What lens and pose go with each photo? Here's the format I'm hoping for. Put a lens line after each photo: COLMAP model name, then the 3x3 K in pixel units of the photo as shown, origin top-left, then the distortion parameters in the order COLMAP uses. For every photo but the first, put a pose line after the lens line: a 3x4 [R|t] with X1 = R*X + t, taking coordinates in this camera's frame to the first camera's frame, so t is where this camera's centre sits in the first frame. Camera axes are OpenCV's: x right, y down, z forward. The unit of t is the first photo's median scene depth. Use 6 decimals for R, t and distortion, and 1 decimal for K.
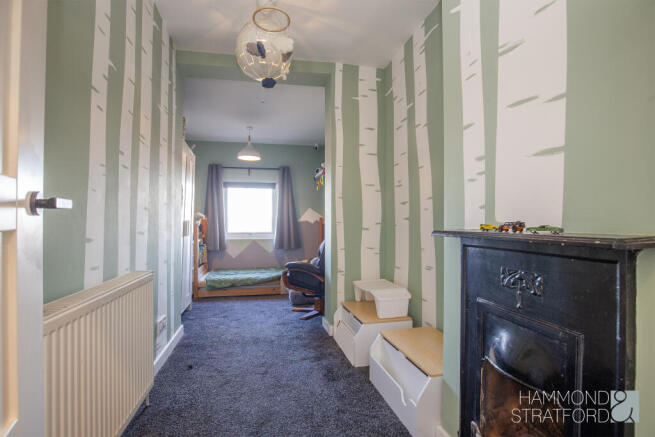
lens RADIAL K [[301.9, 0, 324.1], [0, 301.9, 217.4], [0, 0, 1]] dist [-0.017043, -0.000026]
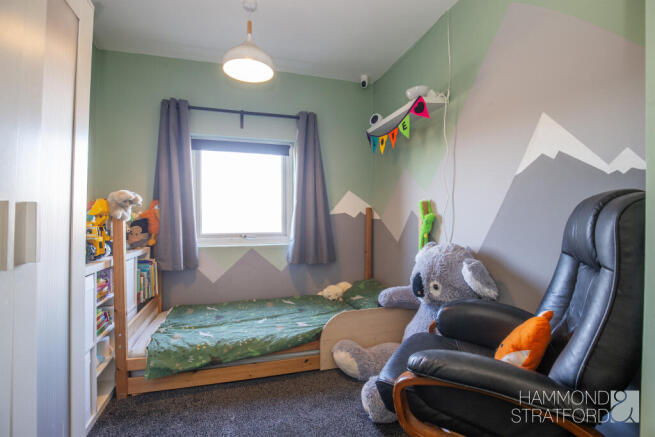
lens RADIAL K [[301.9, 0, 332.1], [0, 301.9, 220.8], [0, 0, 1]] dist [-0.017043, -0.000026]
pose [[0.995383, 0.001222, 0.095974, -0.141863], [-0.003874, 0.999616, 0.027447, 0.010929], [-0.095903, -0.027693, 0.995005, 0.453290]]
